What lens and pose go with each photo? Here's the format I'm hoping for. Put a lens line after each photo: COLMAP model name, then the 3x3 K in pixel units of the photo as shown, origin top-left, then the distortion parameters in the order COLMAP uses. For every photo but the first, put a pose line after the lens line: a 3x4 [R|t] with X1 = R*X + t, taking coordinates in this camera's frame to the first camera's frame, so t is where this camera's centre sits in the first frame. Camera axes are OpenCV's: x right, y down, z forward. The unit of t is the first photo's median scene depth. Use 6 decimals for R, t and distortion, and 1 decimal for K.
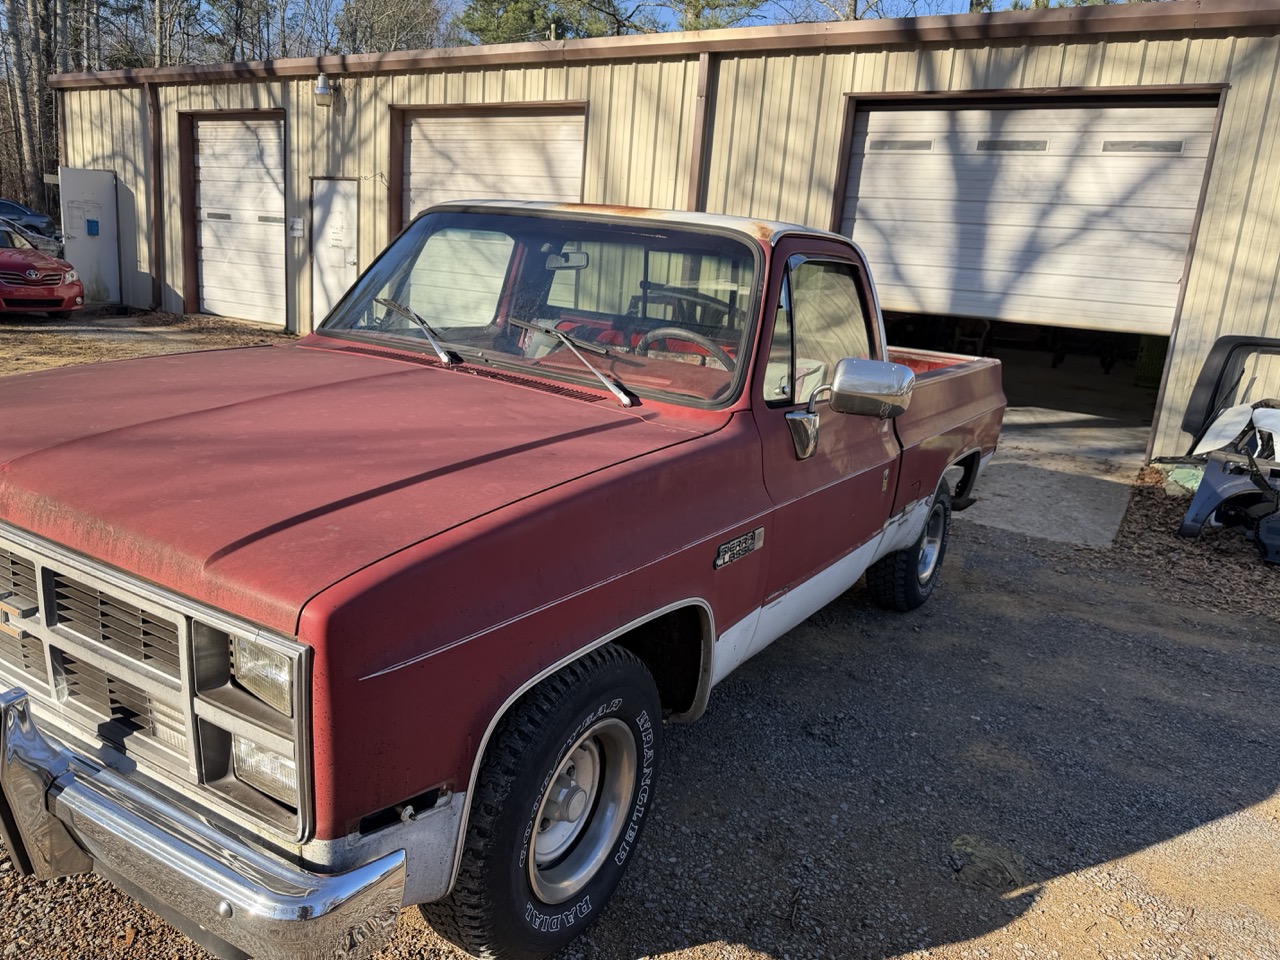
lens RADIAL K [[914.9, 0, 630.4], [0, 914.9, 482.3], [0, 0, 1]] dist [0.038192, -0.044382]
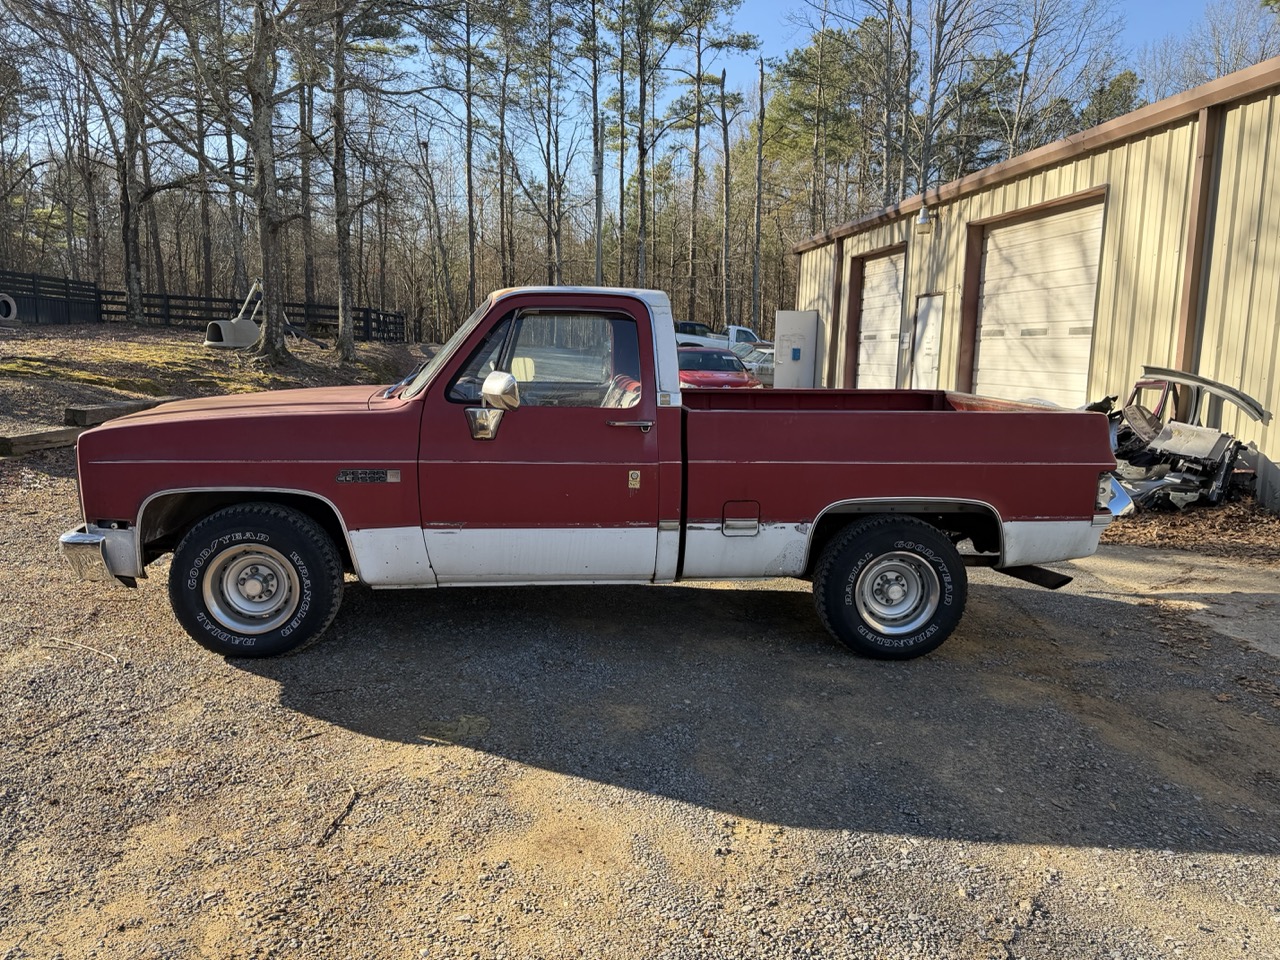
lens RADIAL K [[914.9, 0, 626.0], [0, 914.9, 483.4], [0, 0, 1]] dist [0.038192, -0.044382]
pose [[0.614567, 0.053165, -0.787071, 0.365833], [-0.162169, 0.984931, -0.060096, 0.023692], [0.772016, 0.164571, 0.613928, 0.072303]]
